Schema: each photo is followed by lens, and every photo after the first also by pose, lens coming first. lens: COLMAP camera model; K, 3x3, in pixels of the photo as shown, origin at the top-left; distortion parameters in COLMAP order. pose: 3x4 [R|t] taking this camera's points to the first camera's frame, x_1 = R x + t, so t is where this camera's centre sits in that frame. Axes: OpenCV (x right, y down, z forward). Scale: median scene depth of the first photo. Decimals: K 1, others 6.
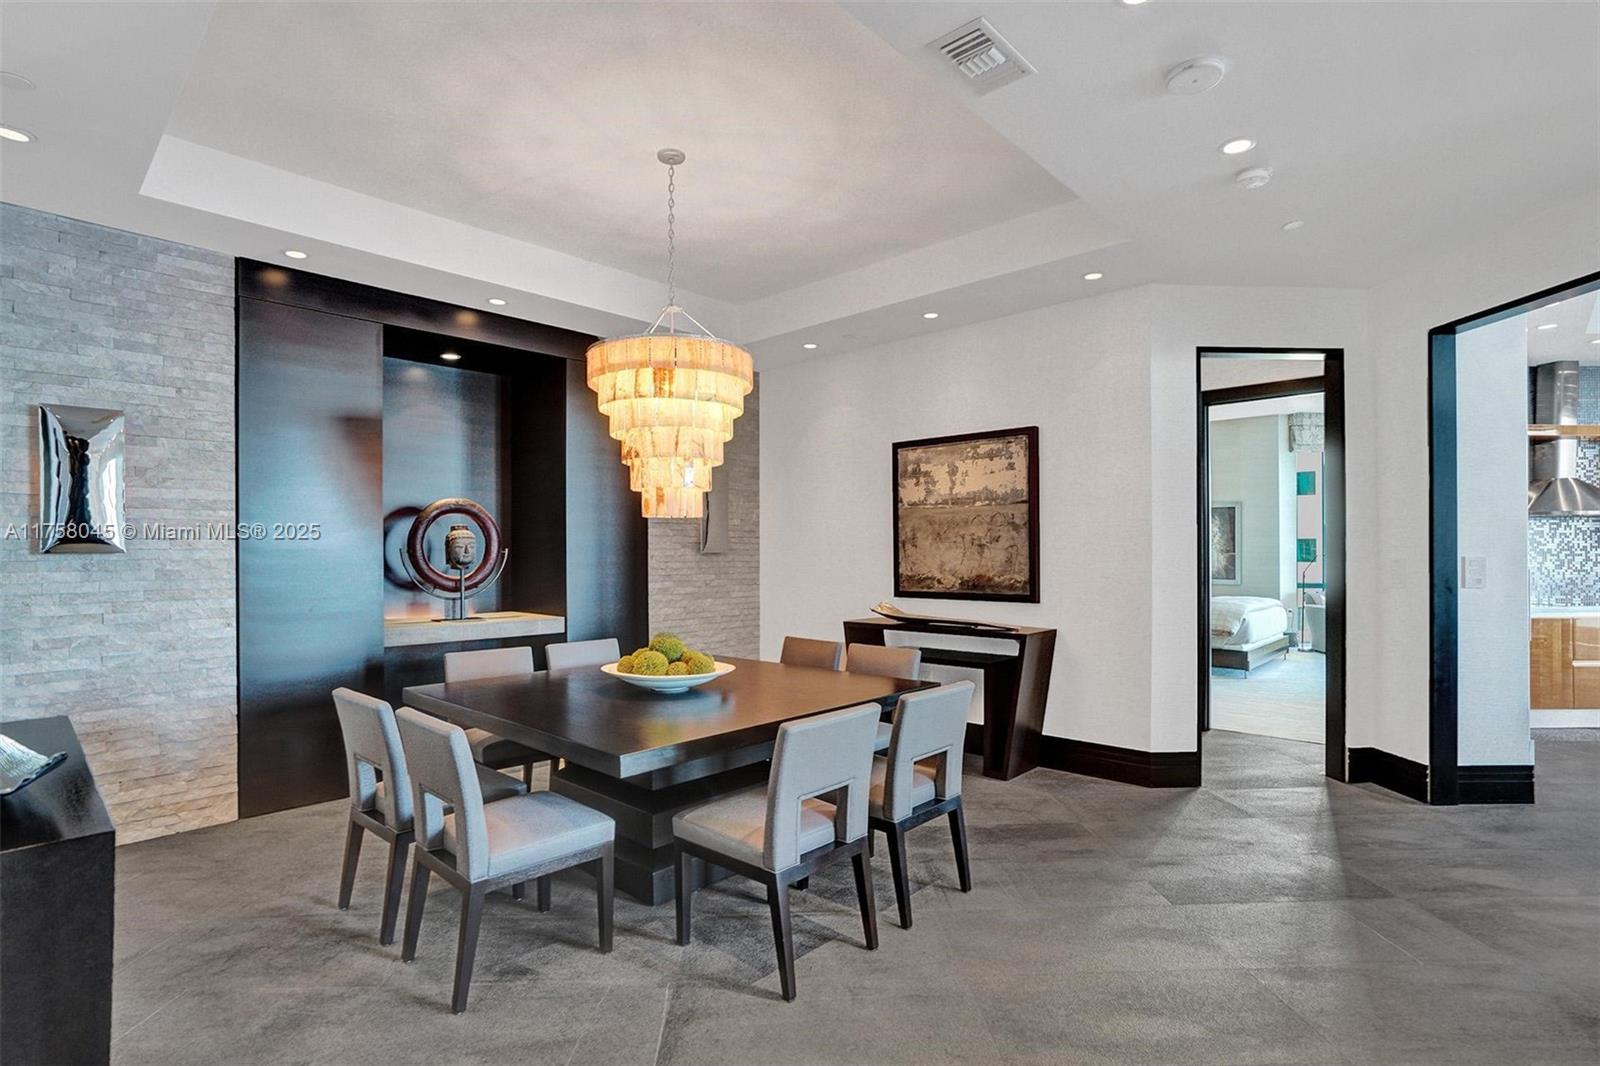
lens RADIAL K [[781.9, 0, 805.7], [0, 781.9, 551.8], [0, 0, 1]] dist [-0.061335, 0.031648]
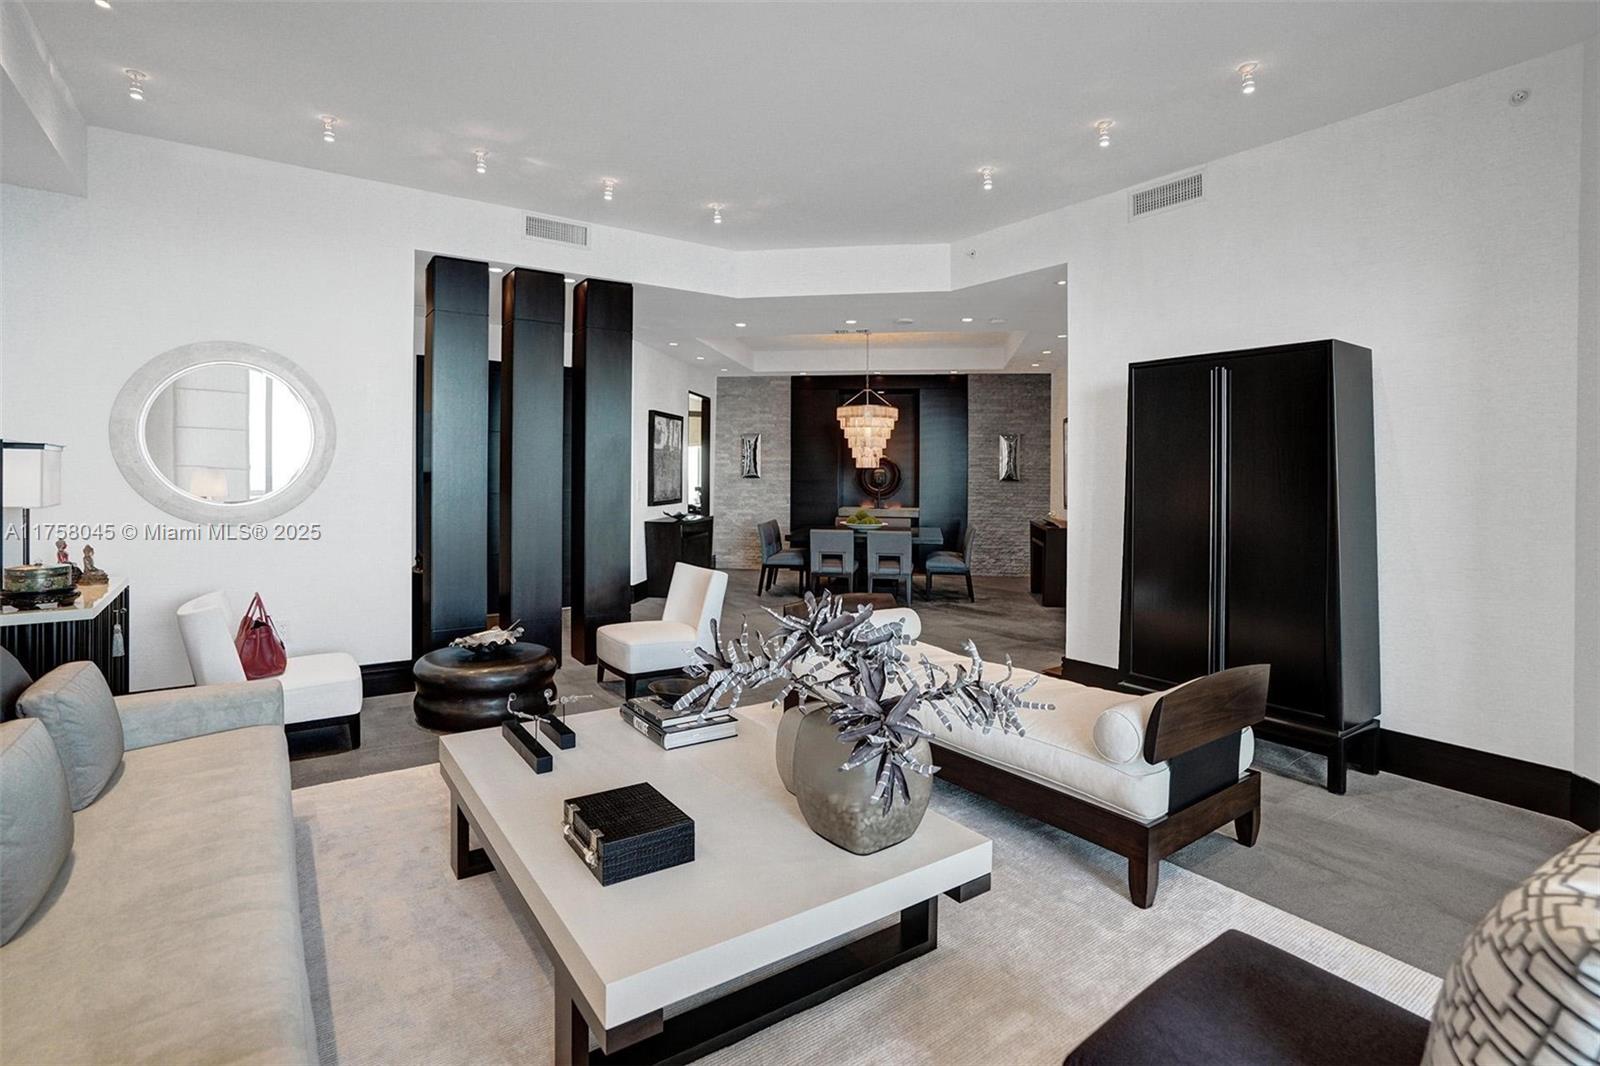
lens RADIAL K [[775.6, 0, 799.0], [0, 775.6, 475.0], [0, 0, 1]] dist [-0.055720, 0.025382]
pose [[0.551158, 0.011902, -0.834316, 1.350111], [-0.011117, 0.999914, 0.006920, -0.024341], [0.834327, 0.005461, 0.551243, -0.468920]]
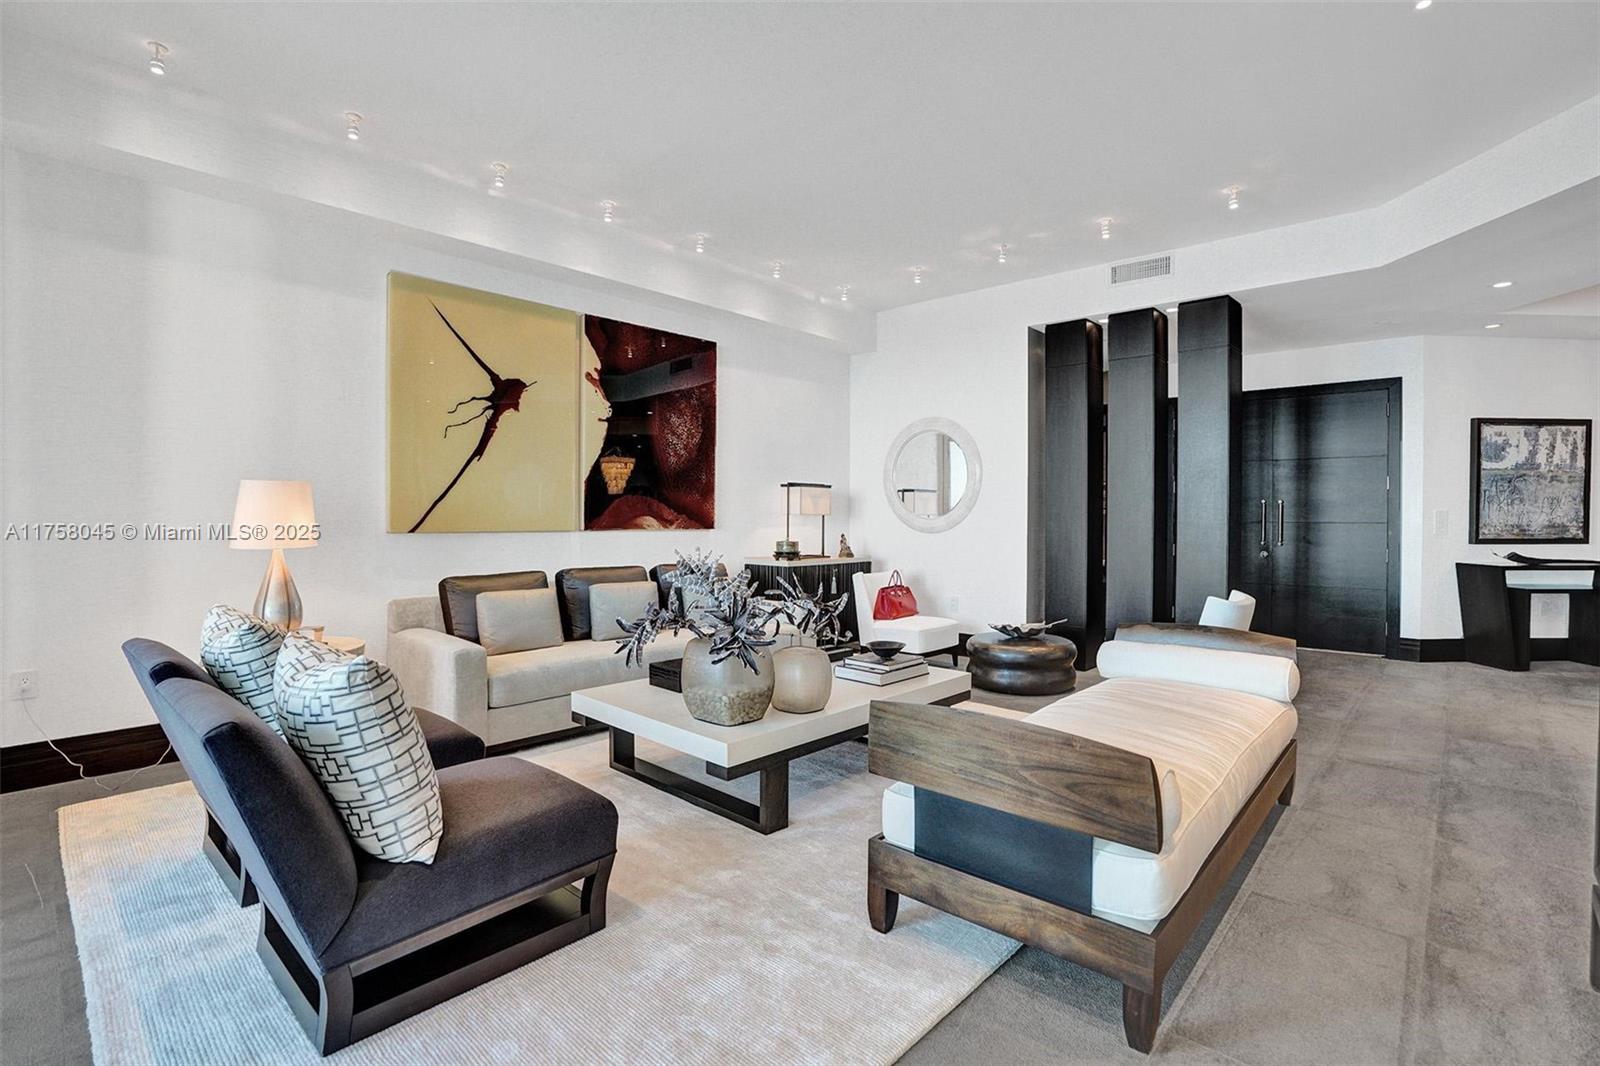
lens RADIAL K [[746.3, 0, 801.2], [0, 746.3, 522.2], [0, 0, 1]] dist [-0.066050, 0.024386]
pose [[-0.699682, 0.008219, -0.714407, 1.407218], [-0.002172, 0.999905, 0.013631, 0.010263], [0.714451, 0.011089, -0.699598, 0.260296]]
